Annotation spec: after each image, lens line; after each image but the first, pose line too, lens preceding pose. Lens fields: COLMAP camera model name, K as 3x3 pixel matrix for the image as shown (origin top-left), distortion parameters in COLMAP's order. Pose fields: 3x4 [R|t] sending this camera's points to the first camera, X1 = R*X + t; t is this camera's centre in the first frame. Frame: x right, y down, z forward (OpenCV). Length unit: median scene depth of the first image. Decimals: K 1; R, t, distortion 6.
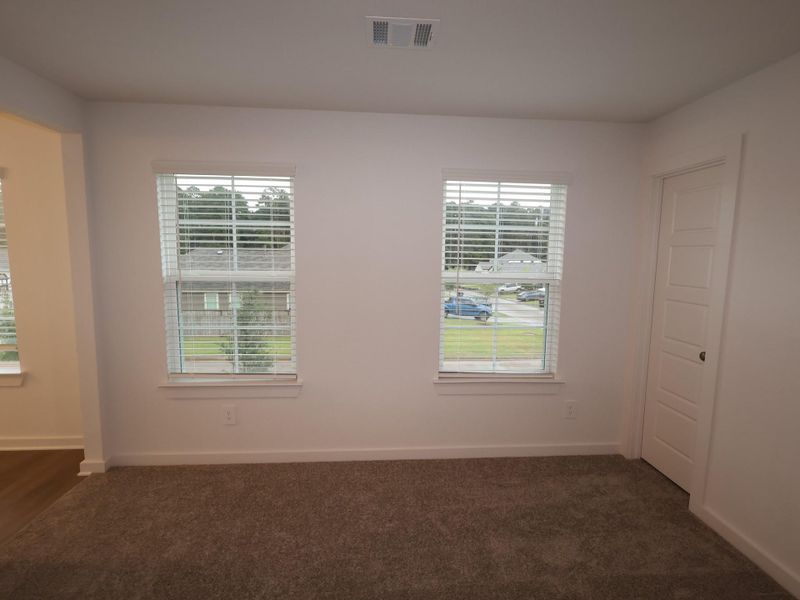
lens RADIAL K [[422.0, 0, 396.8], [0, 422.0, 299.6], [0, 0, 1]] dist [0.004789, 0.000298]
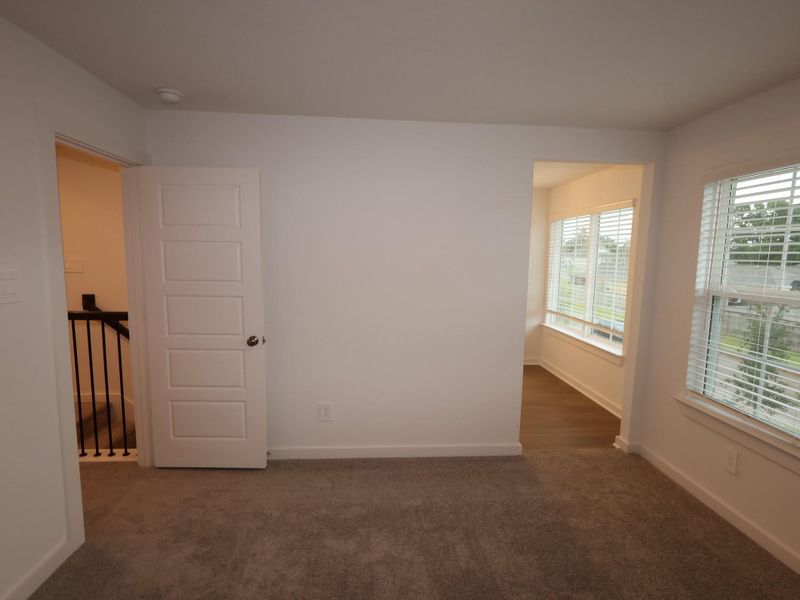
lens RADIAL K [[422.0, 0, 395.2], [0, 422.0, 301.2], [0, 0, 1]] dist [0.004789, 0.000298]
pose [[-0.024431, 0.102013, -0.994483, 0.433433], [-0.128522, 0.986204, 0.104322, -0.040549], [0.991406, 0.130362, -0.010983, 0.331950]]
